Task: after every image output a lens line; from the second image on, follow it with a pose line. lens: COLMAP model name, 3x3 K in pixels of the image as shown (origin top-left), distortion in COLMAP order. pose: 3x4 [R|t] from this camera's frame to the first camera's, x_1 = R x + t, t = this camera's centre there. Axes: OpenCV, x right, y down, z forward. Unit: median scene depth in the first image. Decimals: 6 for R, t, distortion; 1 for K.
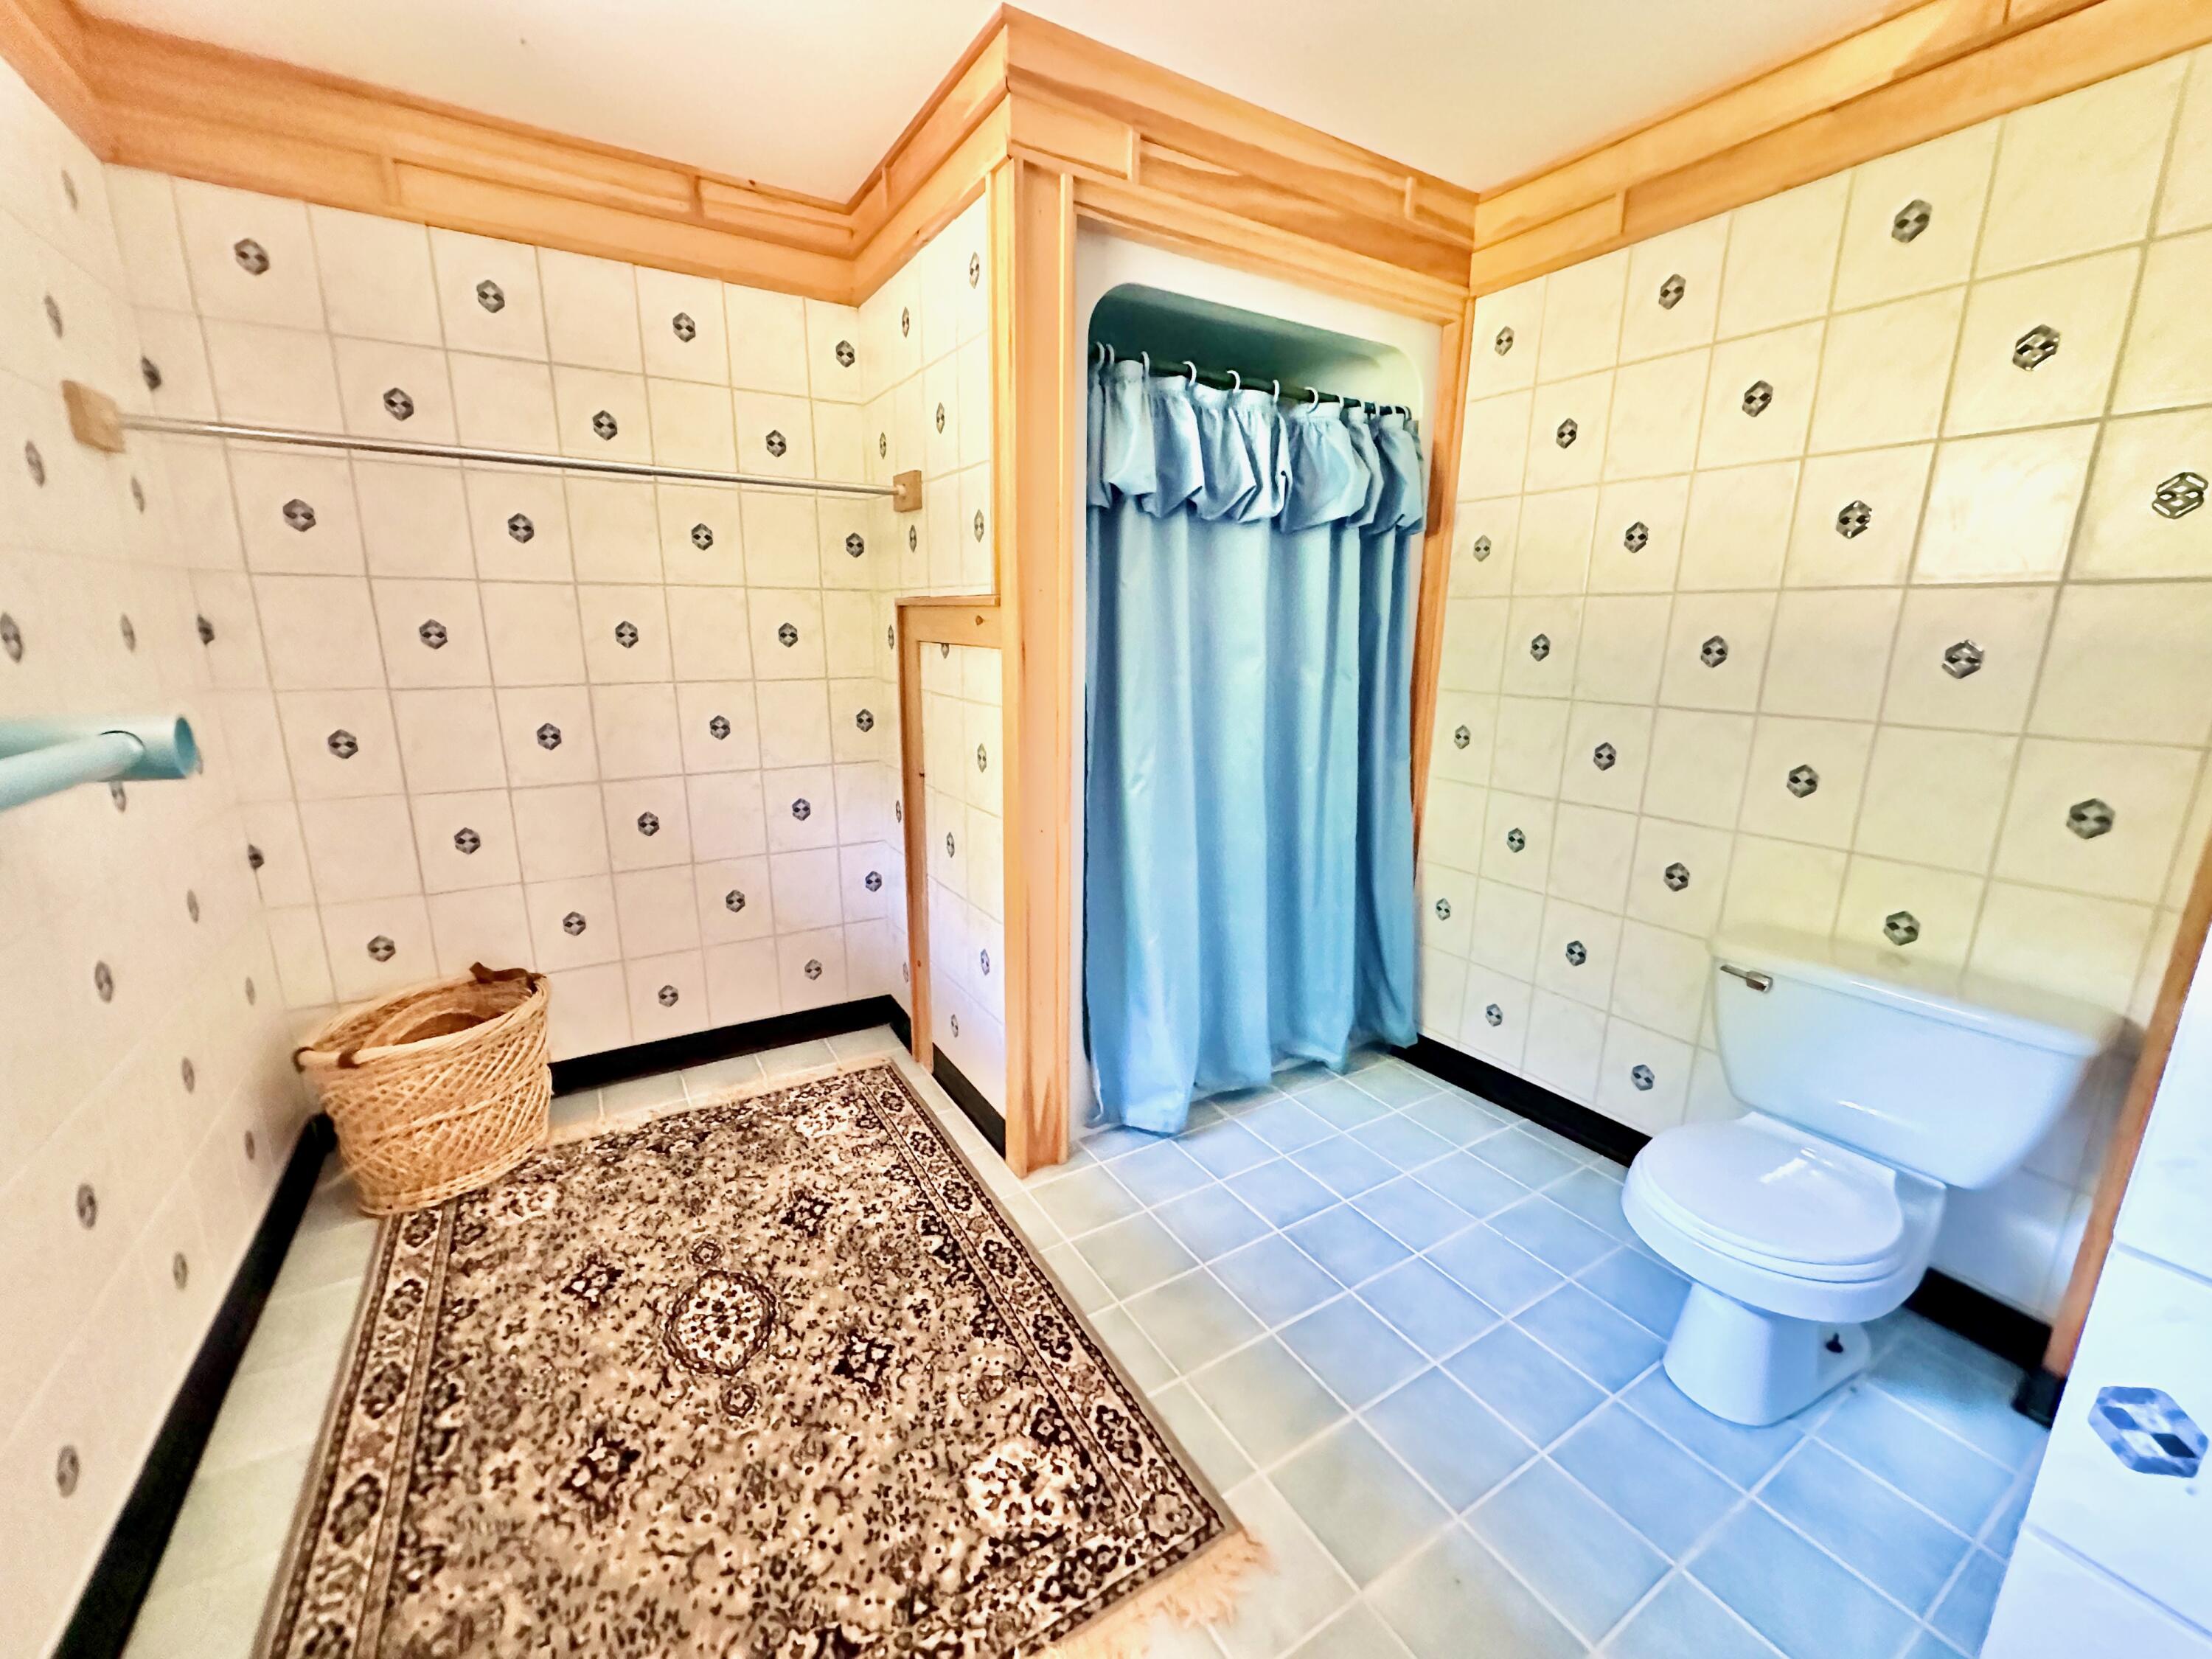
lens RADIAL K [[881.0, 0, 1106.6], [0, 881.0, 828.3], [0, 0, 1]] dist [-0.004492, 0.000237]
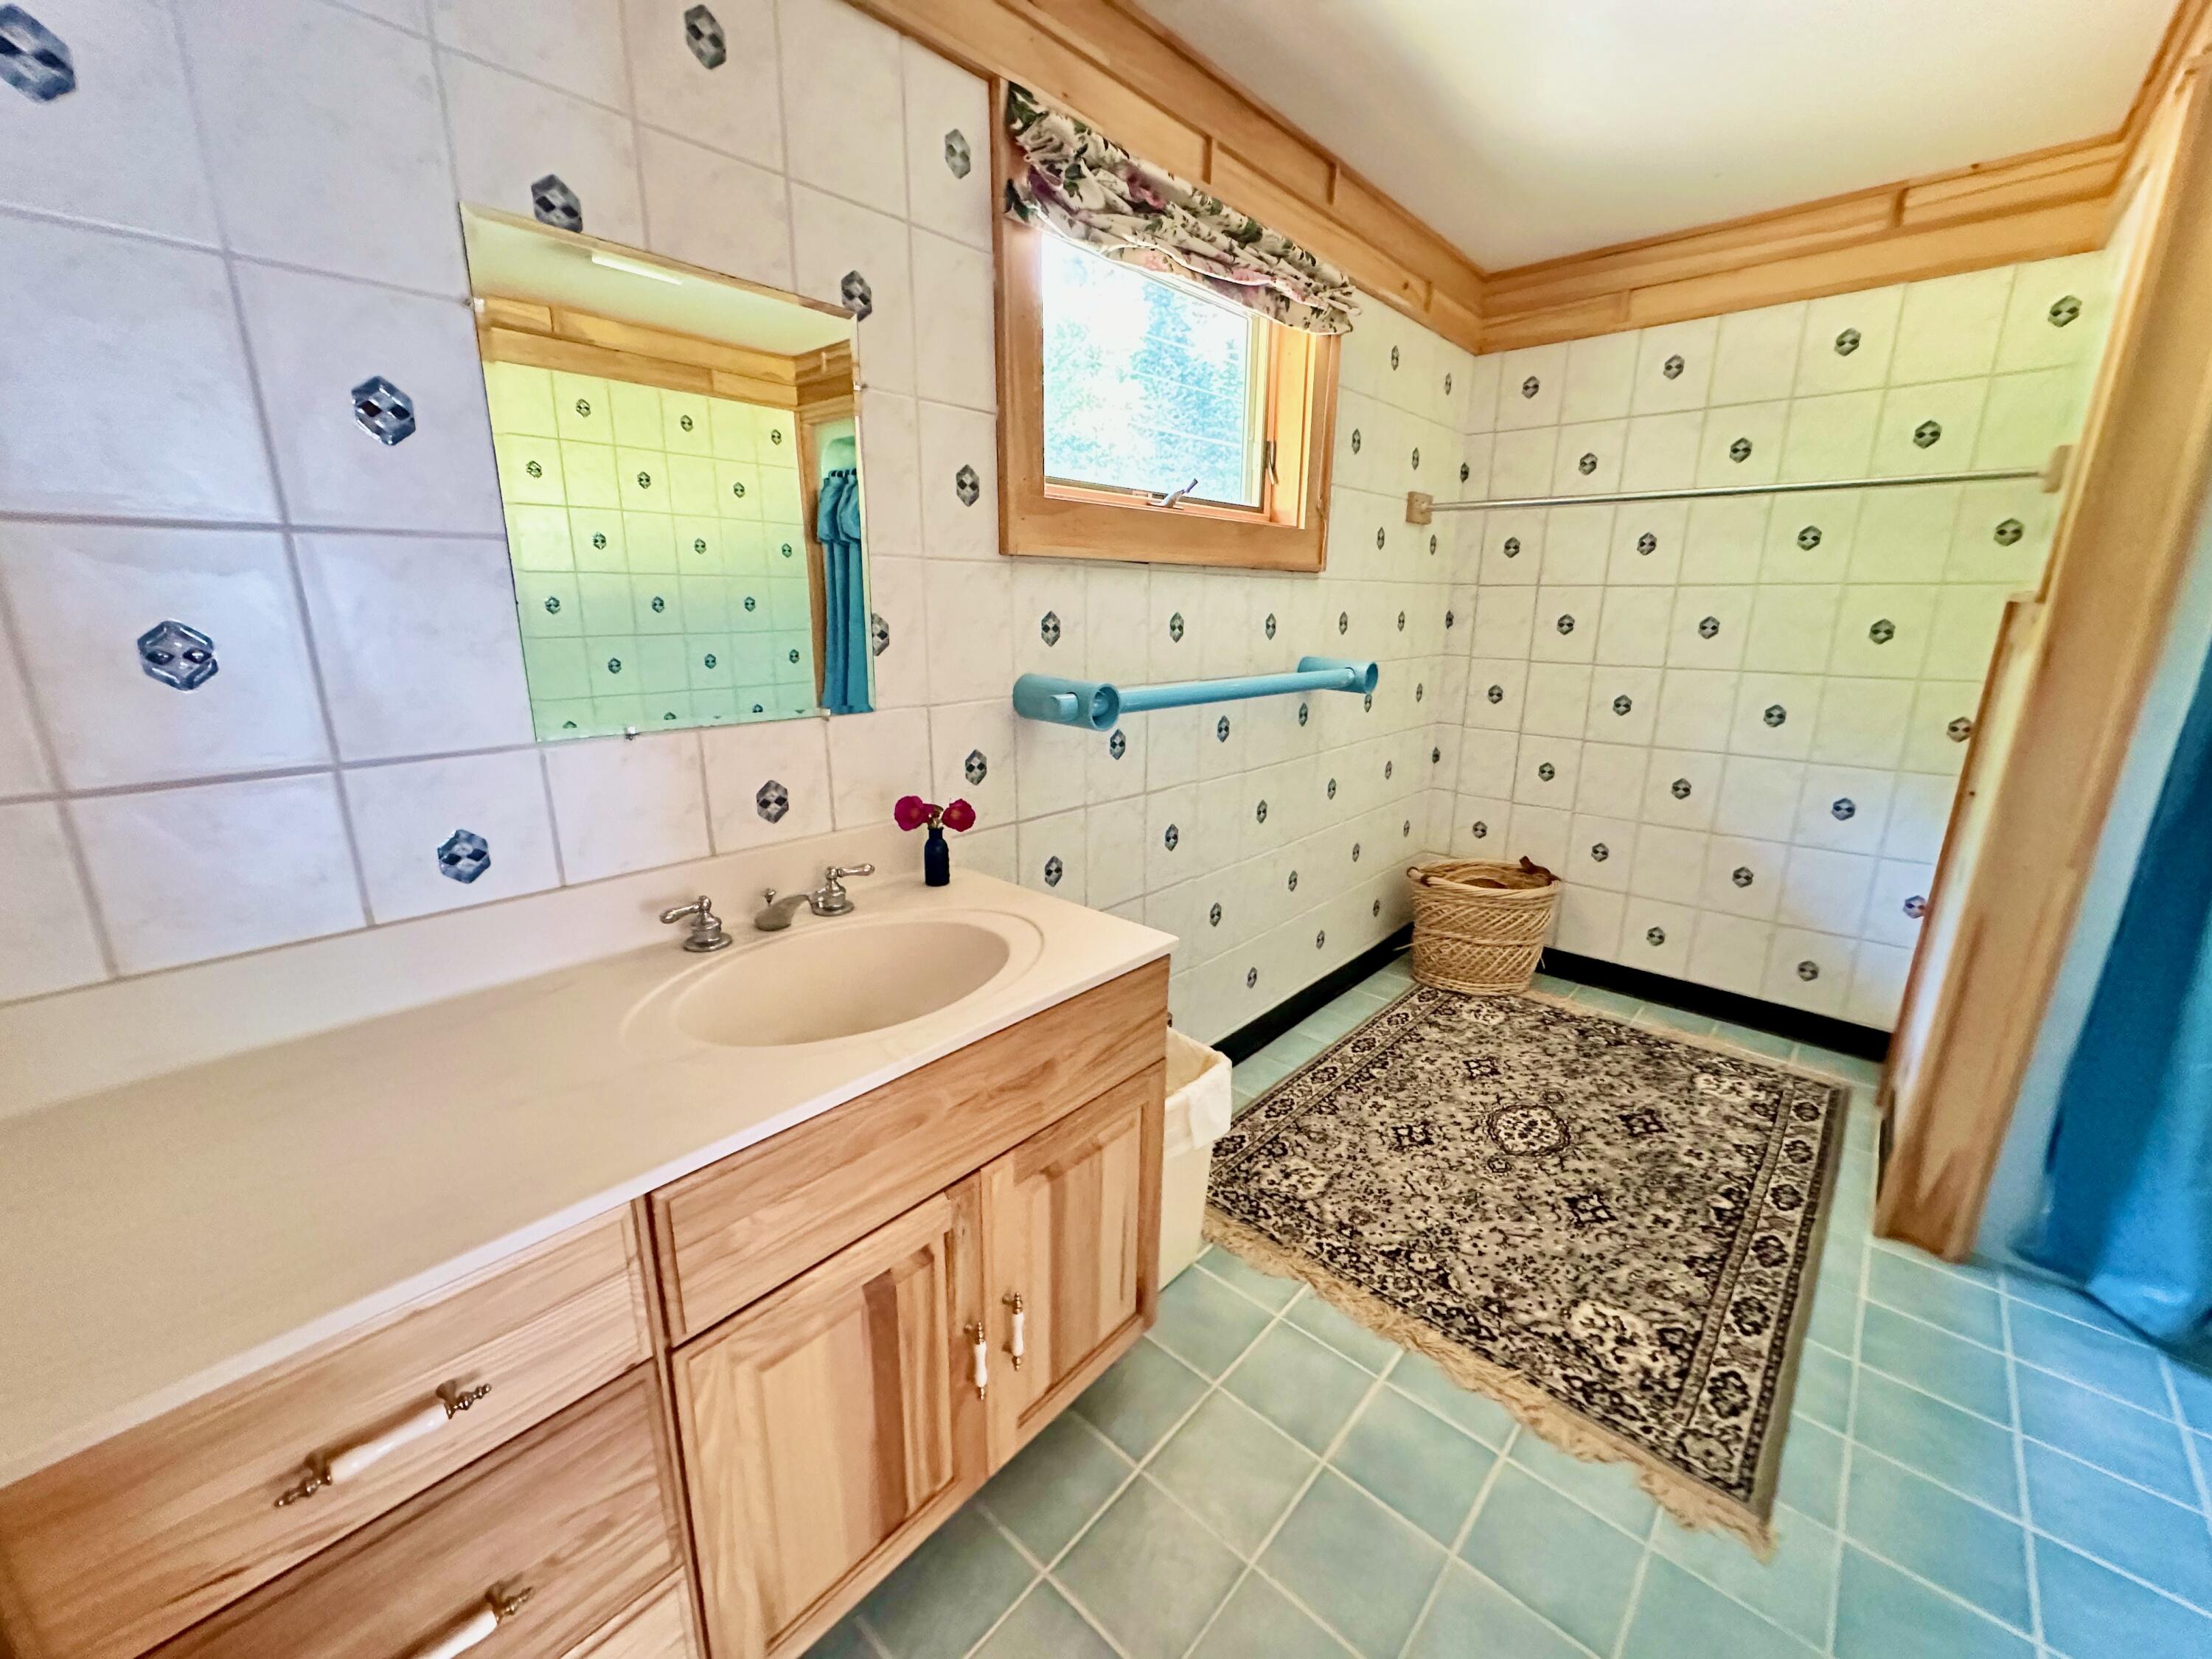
lens RADIAL K [[881.0, 0, 1104.3], [0, 881.0, 829.5], [0, 0, 1]] dist [-0.004492, 0.000237]
pose [[0.279076, 0.234776, -0.931126, 0.544717], [-0.220718, 0.959373, 0.175745, 0.015770], [0.934559, 0.156470, 0.319558, -0.128055]]
